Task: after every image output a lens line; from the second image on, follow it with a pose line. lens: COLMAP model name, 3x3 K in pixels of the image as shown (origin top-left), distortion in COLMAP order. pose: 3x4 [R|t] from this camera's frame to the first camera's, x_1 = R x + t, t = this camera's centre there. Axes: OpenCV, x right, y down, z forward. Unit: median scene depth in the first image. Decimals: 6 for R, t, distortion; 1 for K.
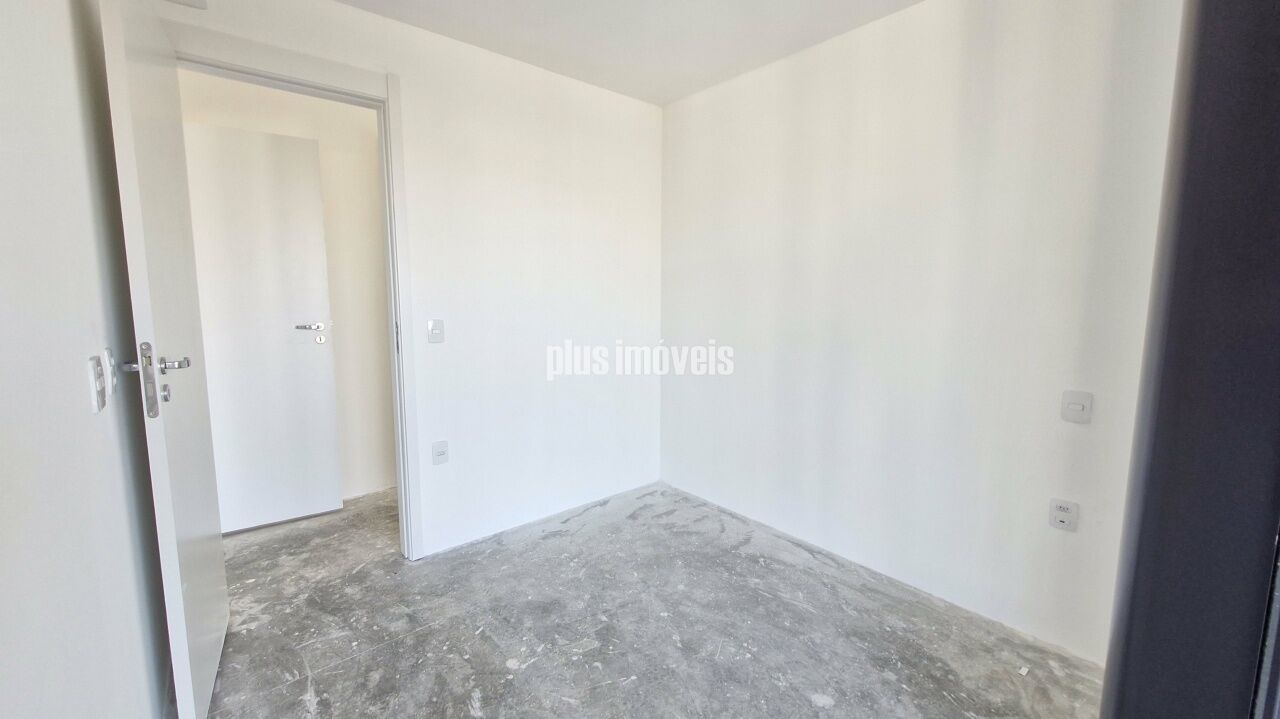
lens RADIAL K [[528.1, 0, 642.6], [0, 528.1, 358.6], [0, 0, 1]] dist [-0.001405, -0.000224]
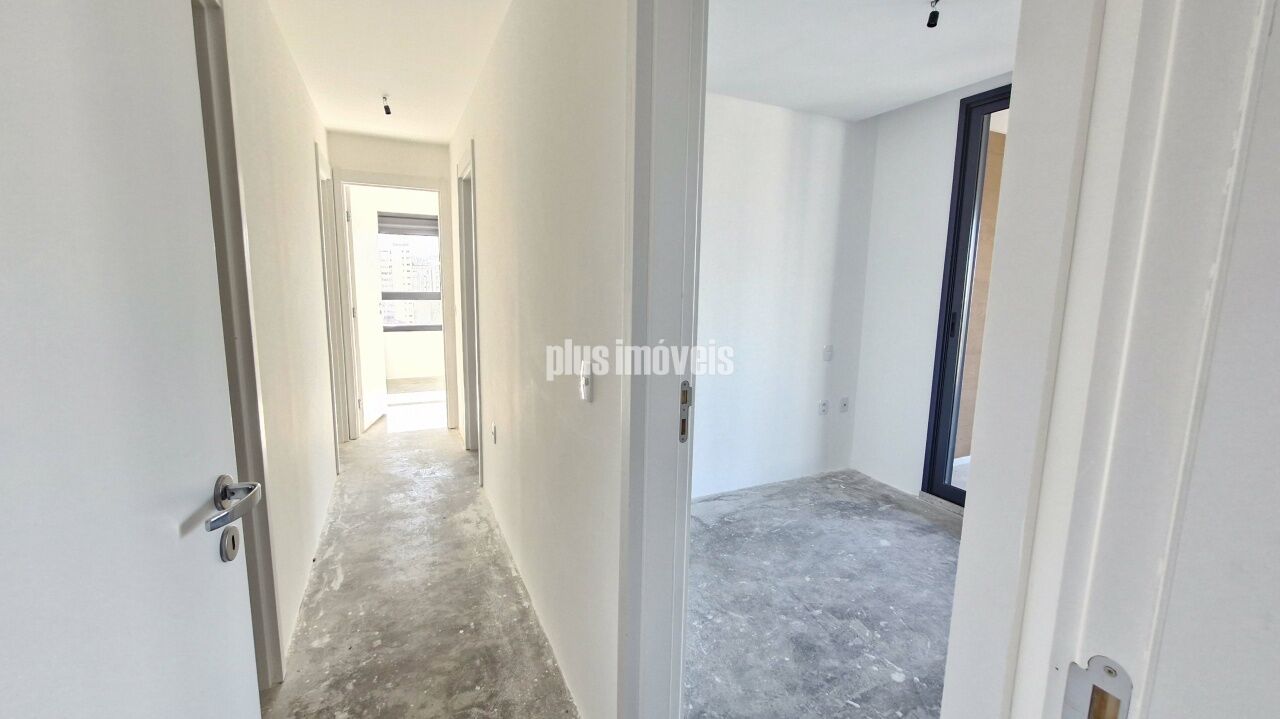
lens RADIAL K [[528.1, 0, 641.9], [0, 528.1, 357.0], [0, 0, 1]] dist [-0.001405, -0.000224]
pose [[0.219662, -0.145055, 0.964732, -1.103436], [0.098916, 0.987100, 0.125895, -0.181633], [-0.970548, 0.067773, 0.231177, 1.067546]]
